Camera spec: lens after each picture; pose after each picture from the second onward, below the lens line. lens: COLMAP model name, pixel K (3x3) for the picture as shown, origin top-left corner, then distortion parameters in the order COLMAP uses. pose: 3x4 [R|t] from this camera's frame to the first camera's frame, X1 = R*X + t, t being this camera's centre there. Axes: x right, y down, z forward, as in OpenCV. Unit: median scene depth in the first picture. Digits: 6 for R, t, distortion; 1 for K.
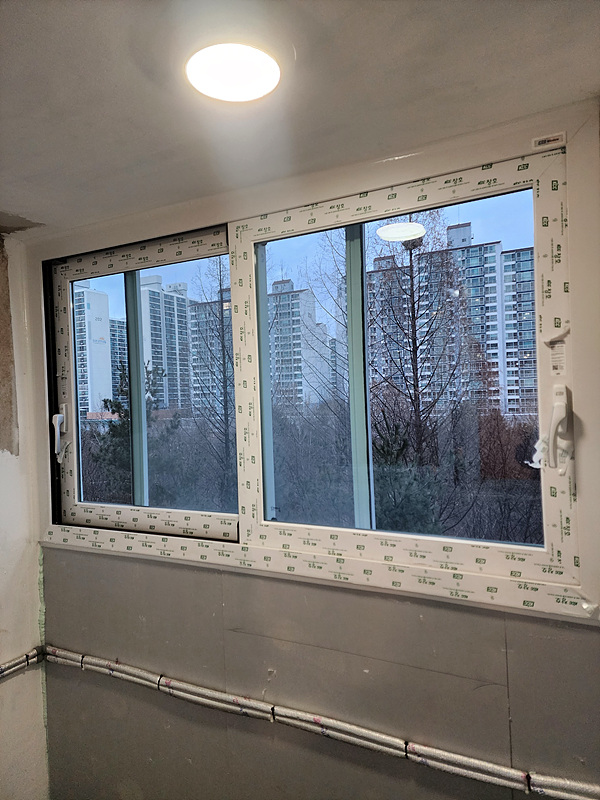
lens RADIAL K [[535.3, 0, 296.4], [0, 535.3, 395.5], [0, 0, 1]] dist [0.082349, -0.062328]
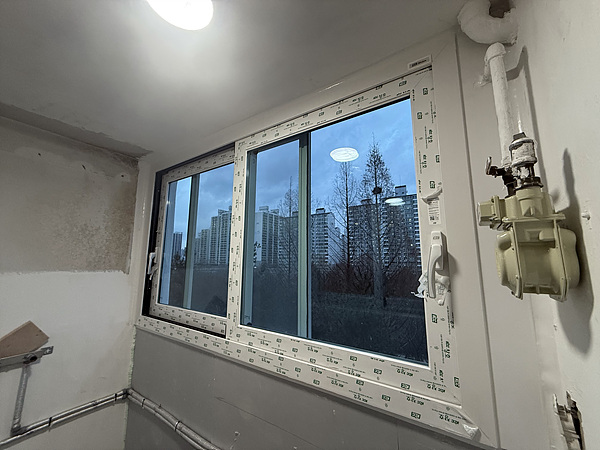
lens RADIAL K [[238.7, 0, 299.8], [0, 238.7, 223.2], [0, 0, 1]] dist [-0.002325, -0.000038]
pose [[0.992686, 0.025374, -0.118025, 0.191582], [-0.043210, 0.987571, -0.151116, 0.049740], [0.112724, 0.155111, 0.981445, 0.340006]]
